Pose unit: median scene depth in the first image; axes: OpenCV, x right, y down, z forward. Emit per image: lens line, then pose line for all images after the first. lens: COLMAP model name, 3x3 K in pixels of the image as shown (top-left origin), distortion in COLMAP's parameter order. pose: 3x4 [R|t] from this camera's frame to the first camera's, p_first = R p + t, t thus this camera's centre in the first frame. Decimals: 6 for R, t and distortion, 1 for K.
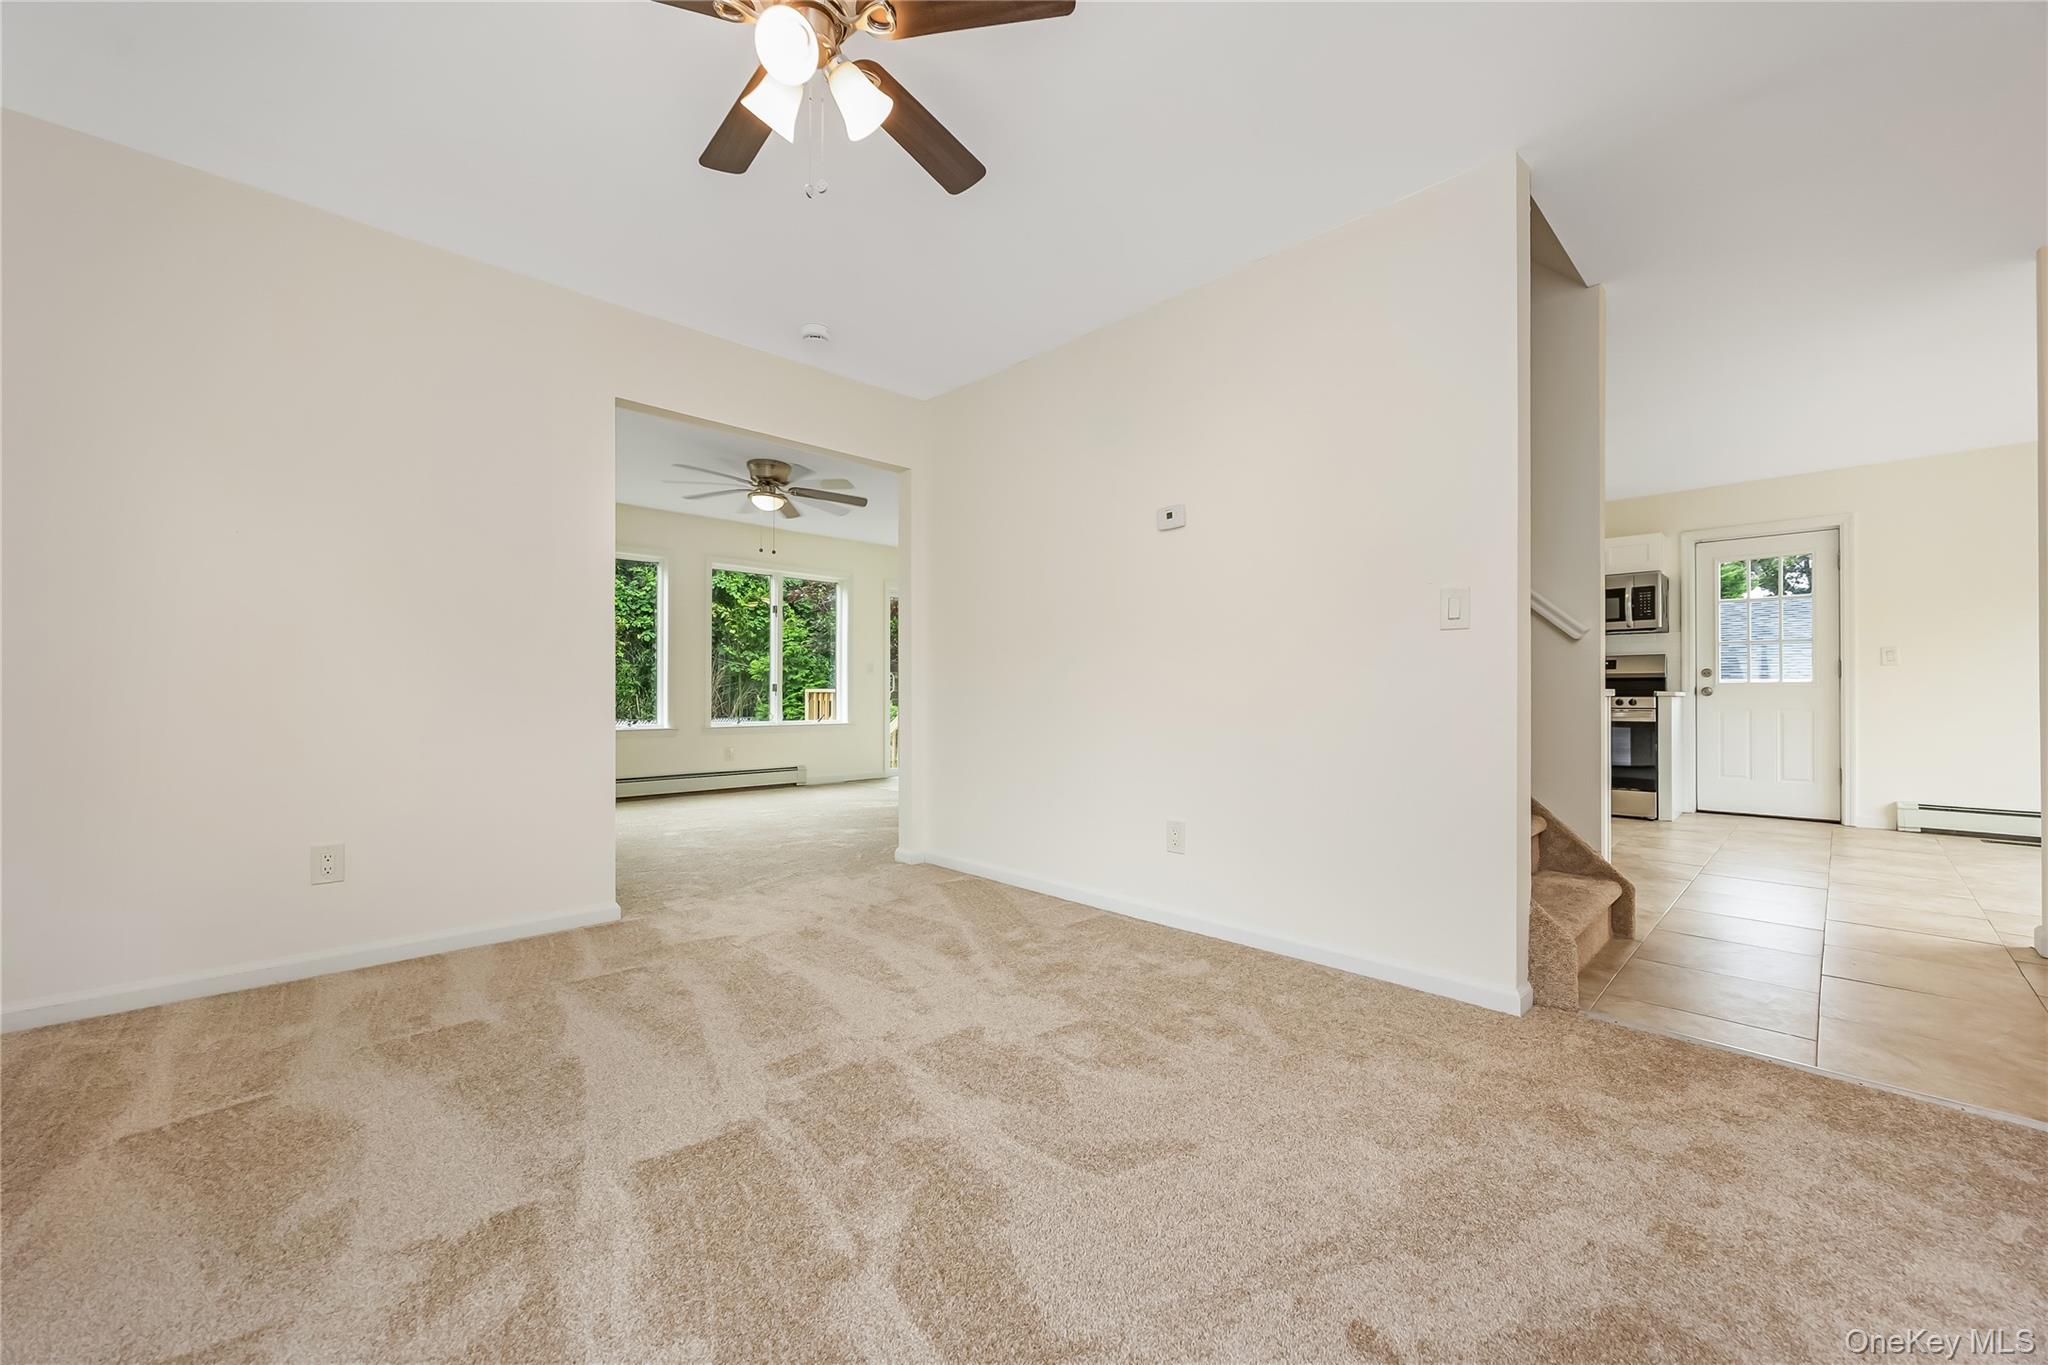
lens RADIAL K [[760.5, 0, 1058.1], [0, 760.5, 690.3], [0, 0, 1]] dist [0.000886, 0.000051]
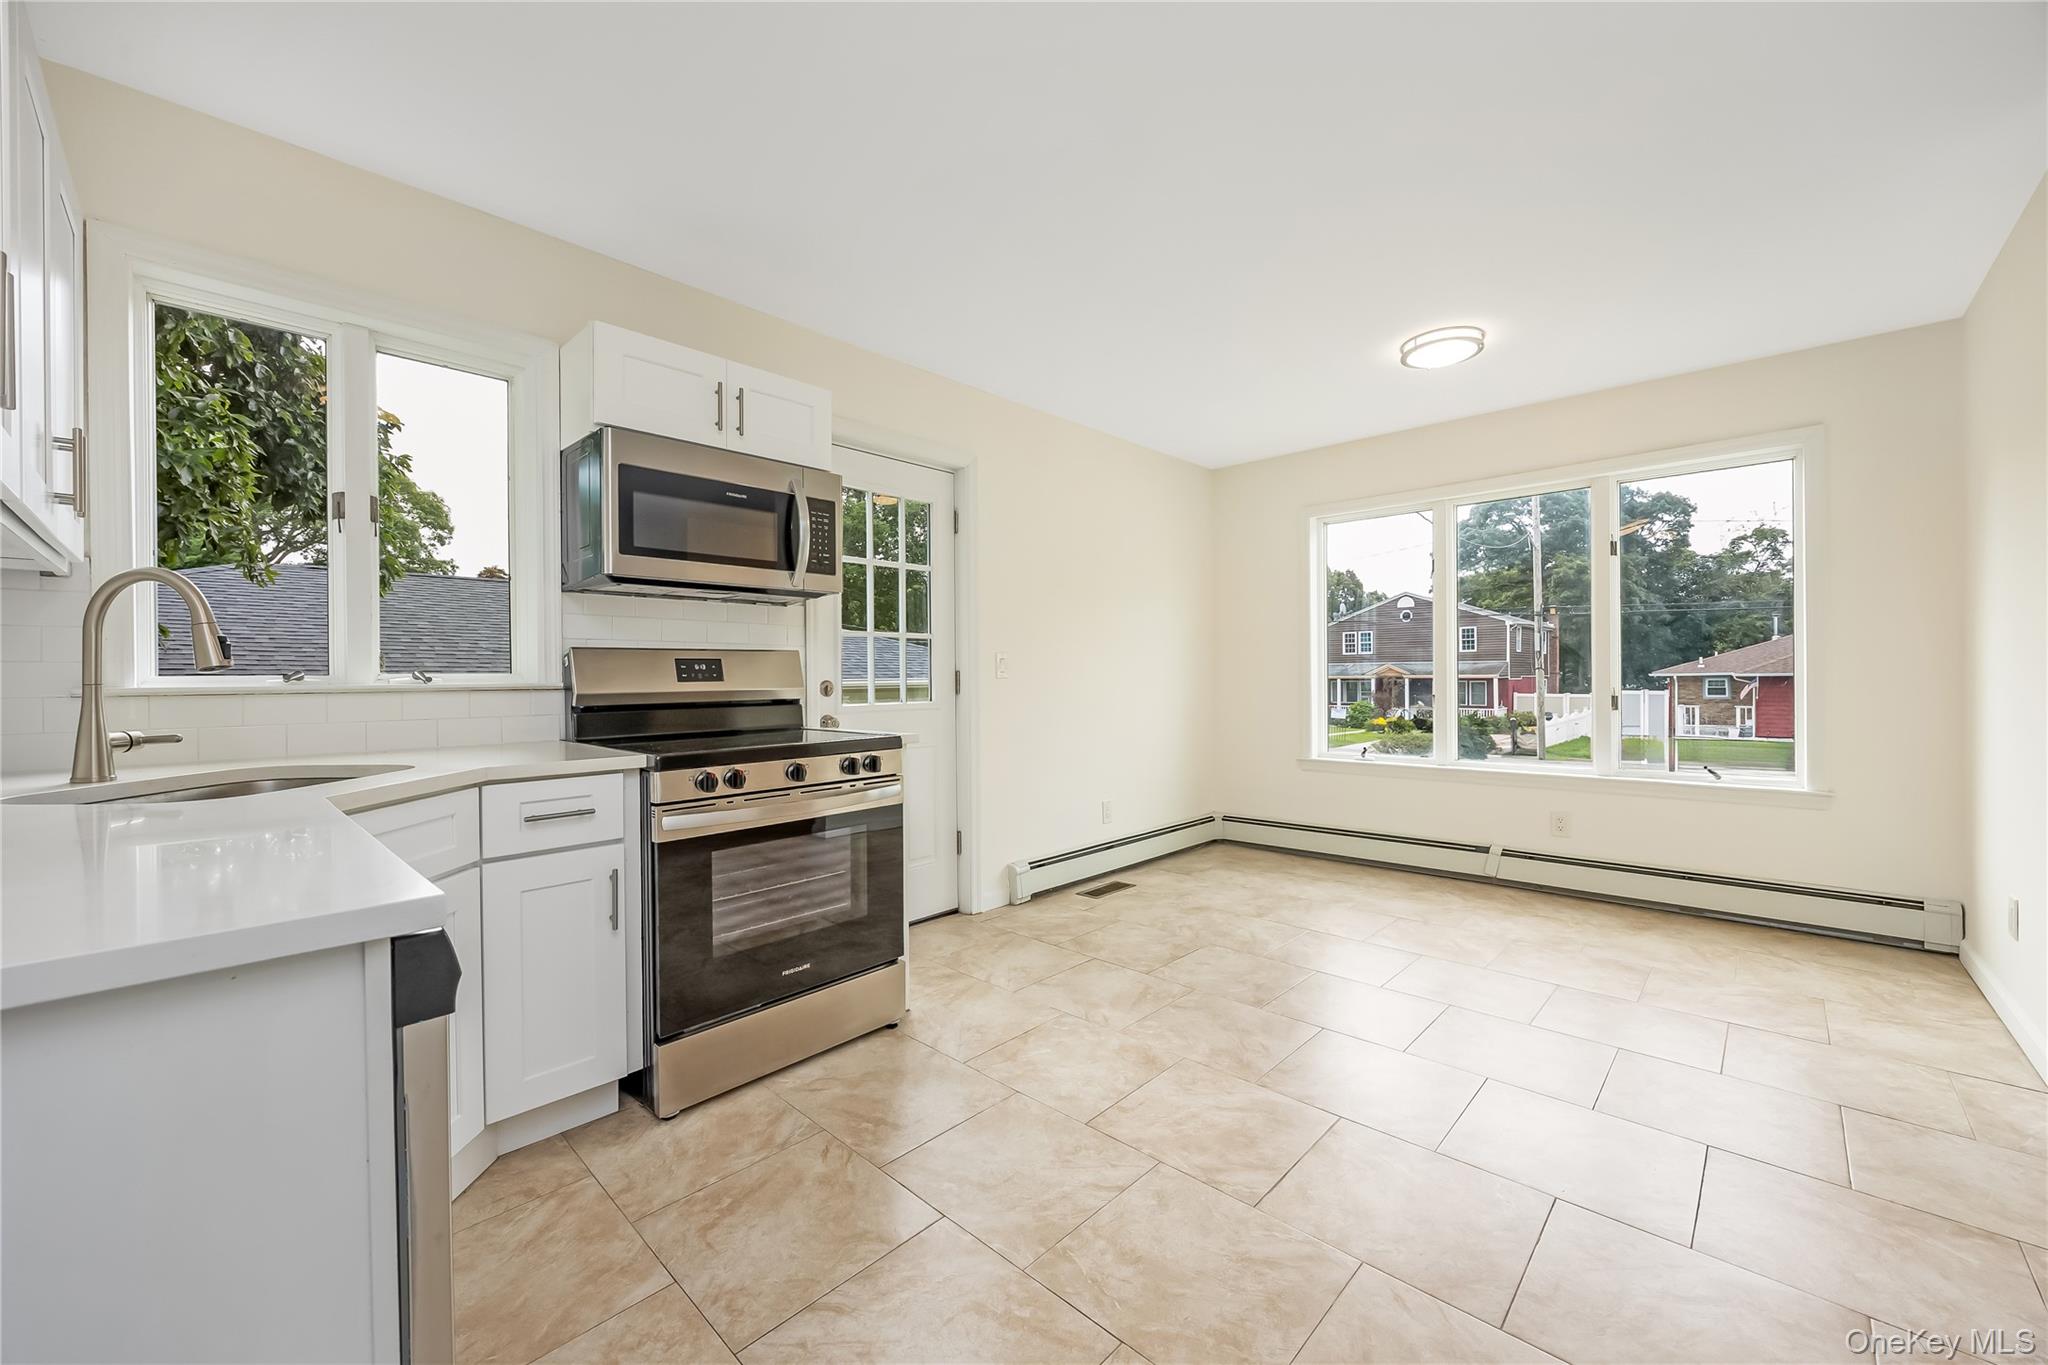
lens RADIAL K [[800.3, 0, 1025.5], [0, 800.3, 687.9], [0, 0, 1]] dist [-0.002277, -0.000320]
pose [[-0.034425, -0.016818, 0.999266, 0.337103], [0.002861, 0.999853, 0.016926, -0.037422], [-0.999403, 0.003441, -0.034372, 1.023386]]
